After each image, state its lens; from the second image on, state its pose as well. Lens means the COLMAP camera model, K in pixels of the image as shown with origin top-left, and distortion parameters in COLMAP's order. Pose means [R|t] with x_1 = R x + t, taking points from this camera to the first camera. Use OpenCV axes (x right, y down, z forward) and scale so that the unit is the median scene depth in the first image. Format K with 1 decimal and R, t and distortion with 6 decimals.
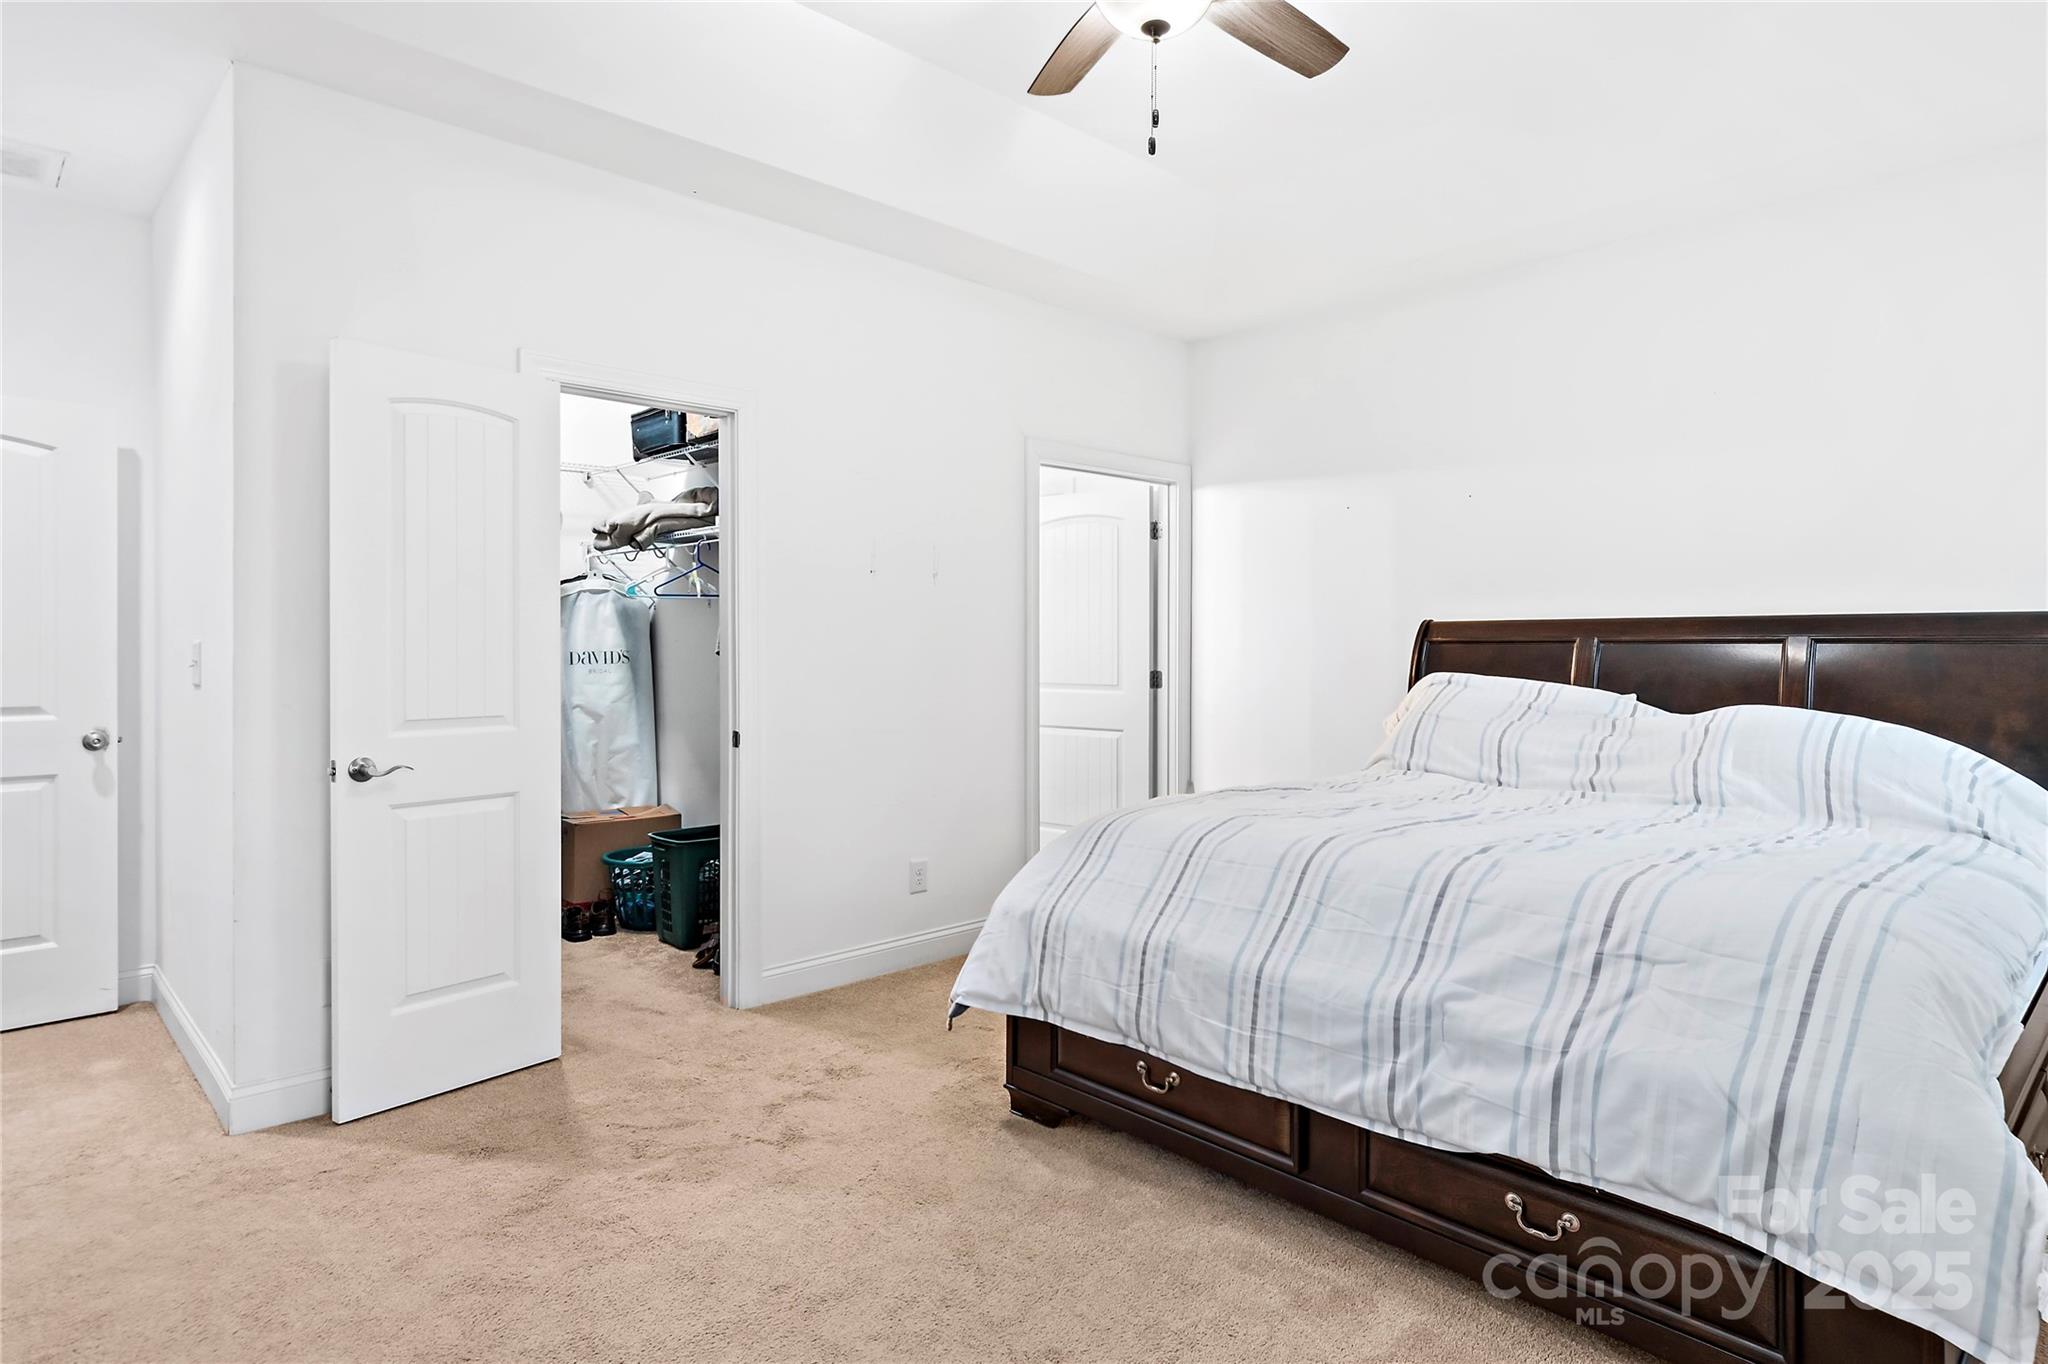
lens RADIAL K [[1154.3, 0, 1062.8], [0, 1154.3, 651.7], [0, 0, 1]] dist [-0.002834, -0.001390]
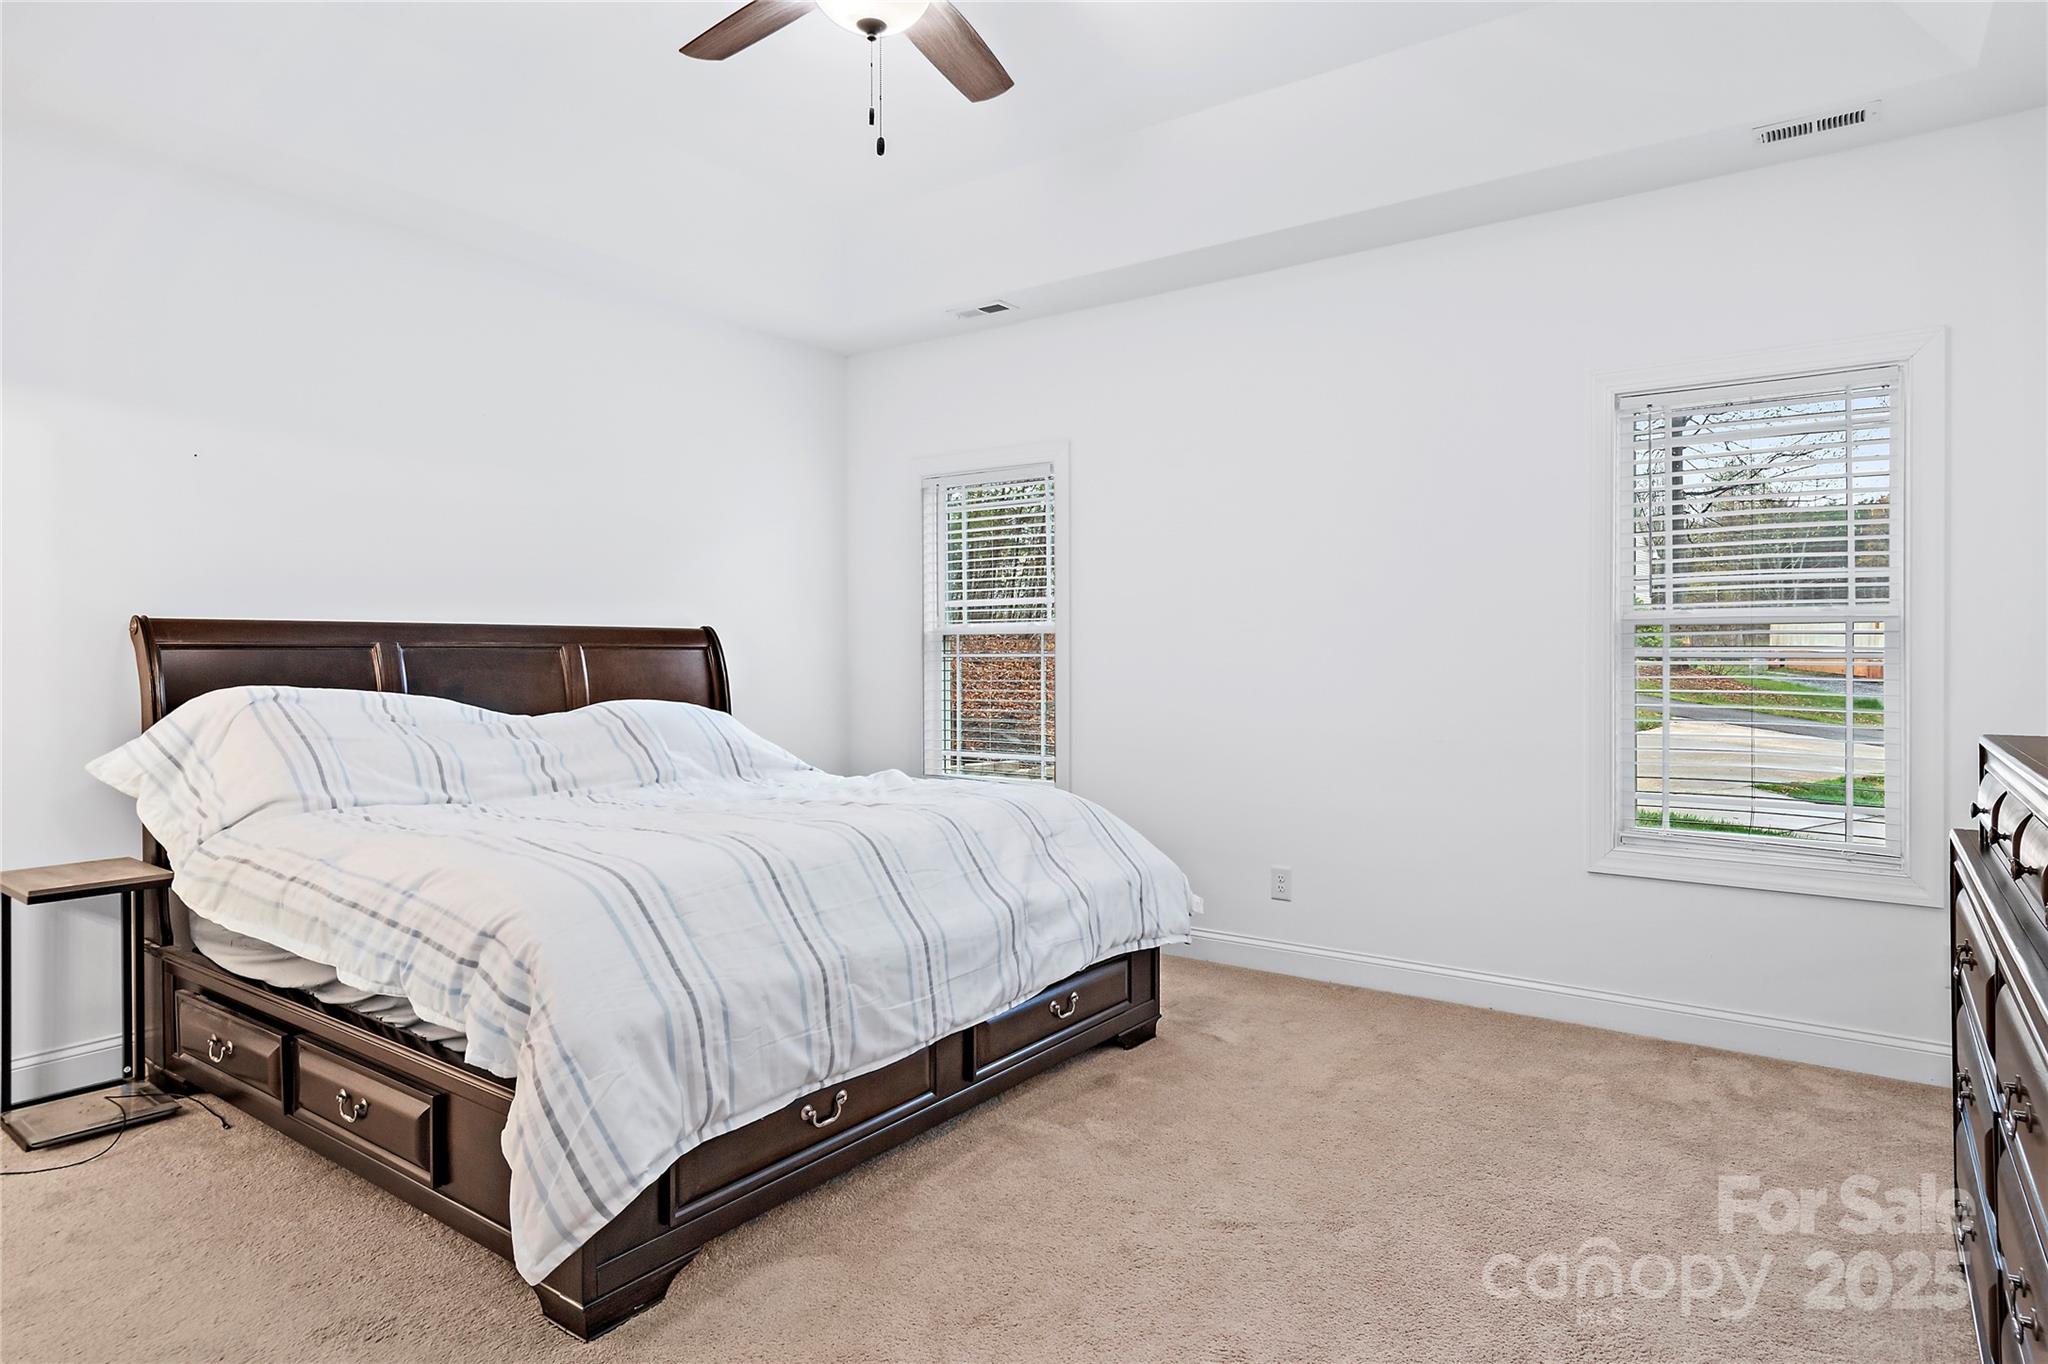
lens RADIAL K [[1154.3, 0, 1062.8], [0, 1154.3, 651.7], [0, 0, 1]] dist [-0.002834, -0.001390]
pose [[-0.195942, 0.004219, 0.980606, -0.867131], [0.005213, 0.999981, -0.003261, 0.000157], [-0.980602, 0.004473, -0.195960, 0.978102]]
